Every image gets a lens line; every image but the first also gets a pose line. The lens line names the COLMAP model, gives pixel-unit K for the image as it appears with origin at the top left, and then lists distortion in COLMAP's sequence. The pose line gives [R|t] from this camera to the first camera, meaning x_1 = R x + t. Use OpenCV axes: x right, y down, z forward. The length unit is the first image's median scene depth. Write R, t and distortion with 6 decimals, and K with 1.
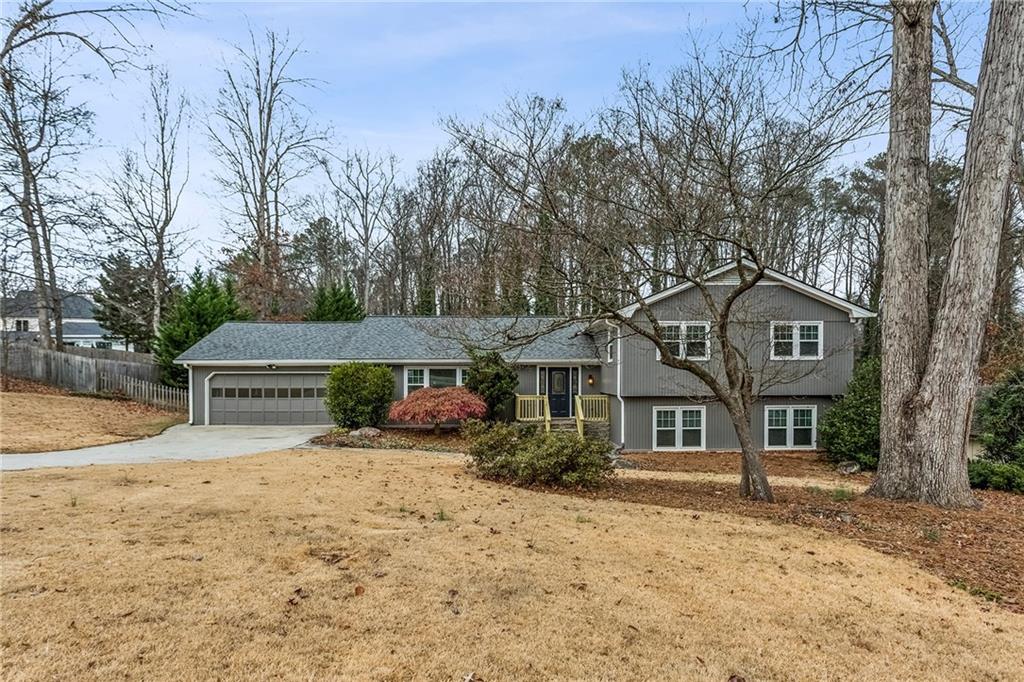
lens RADIAL K [[611.8, 0, 515.5], [0, 611.8, 350.5], [0, 0, 1]] dist [-0.009084, -0.001210]
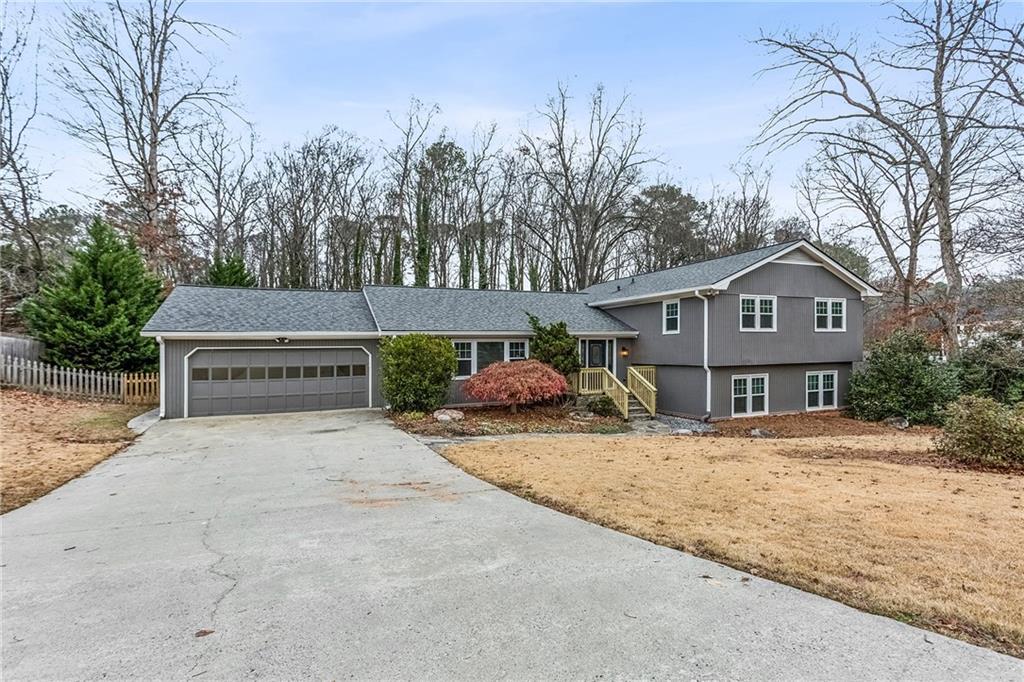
lens RADIAL K [[495.5, 0, 508.8], [0, 495.5, 336.0], [0, 0, 1]] dist [0.005385, 0.000386]
pose [[0.930470, 0.000534, 0.366367, -0.391157], [-0.003667, 0.999962, 0.007856, 0.016168], [-0.366349, -0.008654, 0.930437, 0.305226]]
